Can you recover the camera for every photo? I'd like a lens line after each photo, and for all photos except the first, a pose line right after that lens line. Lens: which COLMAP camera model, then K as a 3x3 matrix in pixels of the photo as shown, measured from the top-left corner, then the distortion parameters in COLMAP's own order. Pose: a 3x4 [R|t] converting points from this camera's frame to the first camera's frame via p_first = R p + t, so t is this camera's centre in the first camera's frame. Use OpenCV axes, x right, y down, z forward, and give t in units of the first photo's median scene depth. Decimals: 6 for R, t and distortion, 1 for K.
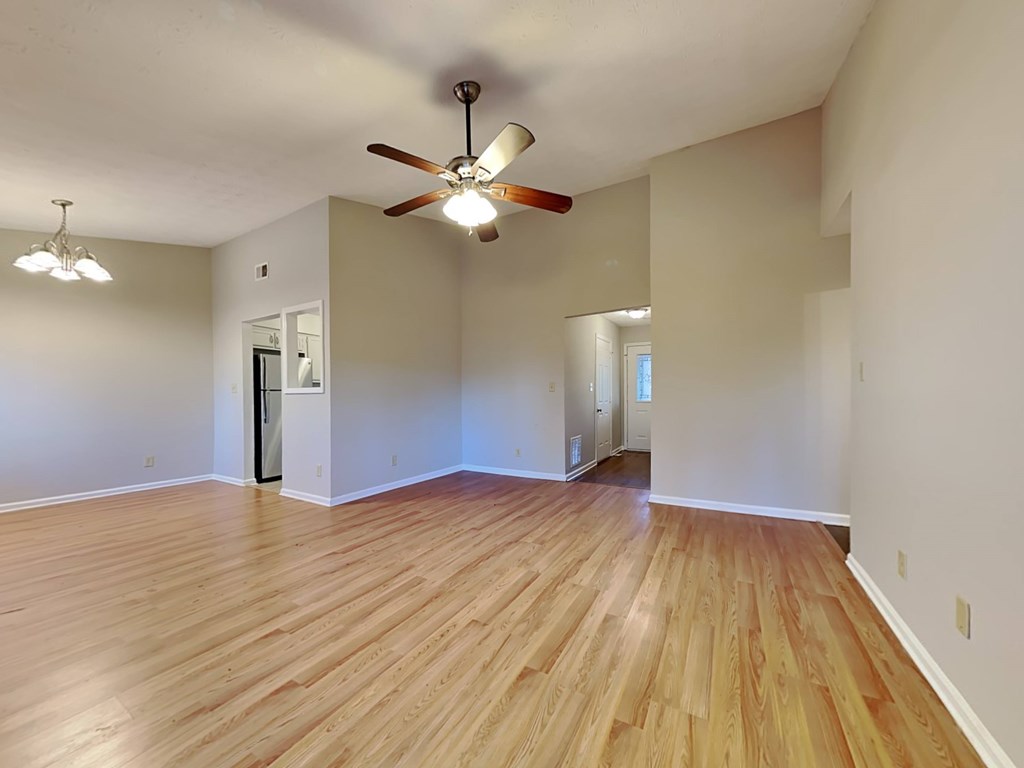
lens RADIAL K [[374.0, 0, 522.8], [0, 374.0, 402.1], [0, 0, 1]] dist [-0.009156, -0.000085]
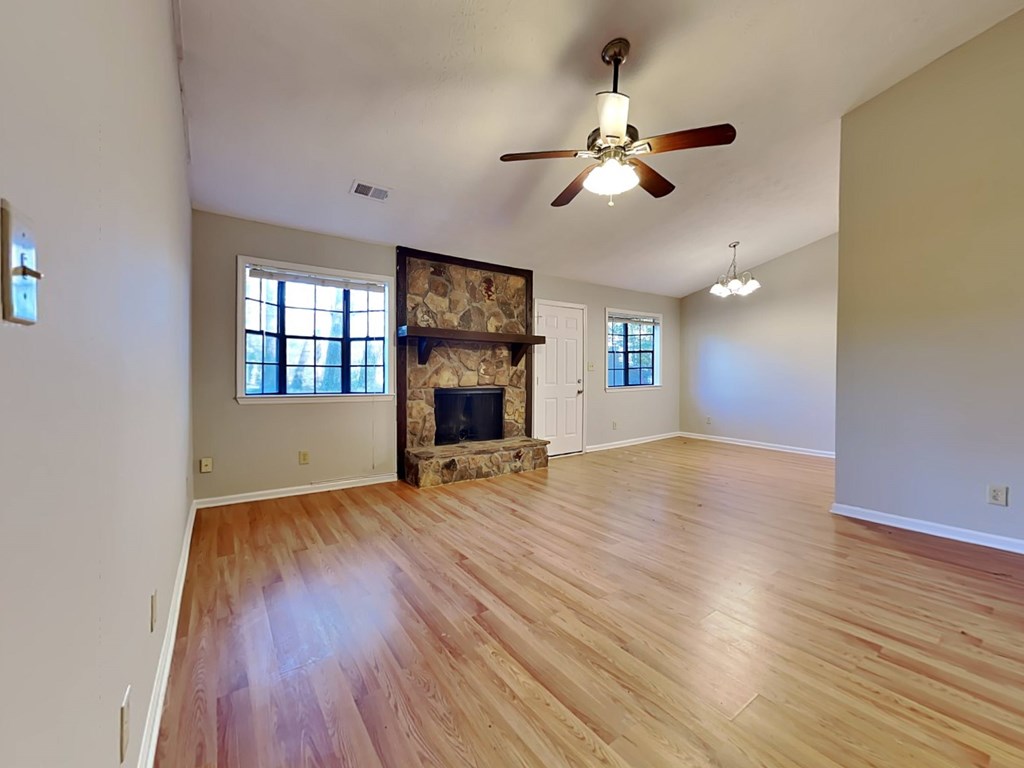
lens RADIAL K [[421.8, 0, 512.0], [0, 421.8, 384.0], [0, 0, 1]] dist [0.000725, 0.000074]
pose [[-0.447918, 0.025833, -0.893701, 0.844366], [-0.000346, 0.999577, 0.029067, -0.026175], [0.894074, 0.013329, -0.447720, 1.126939]]
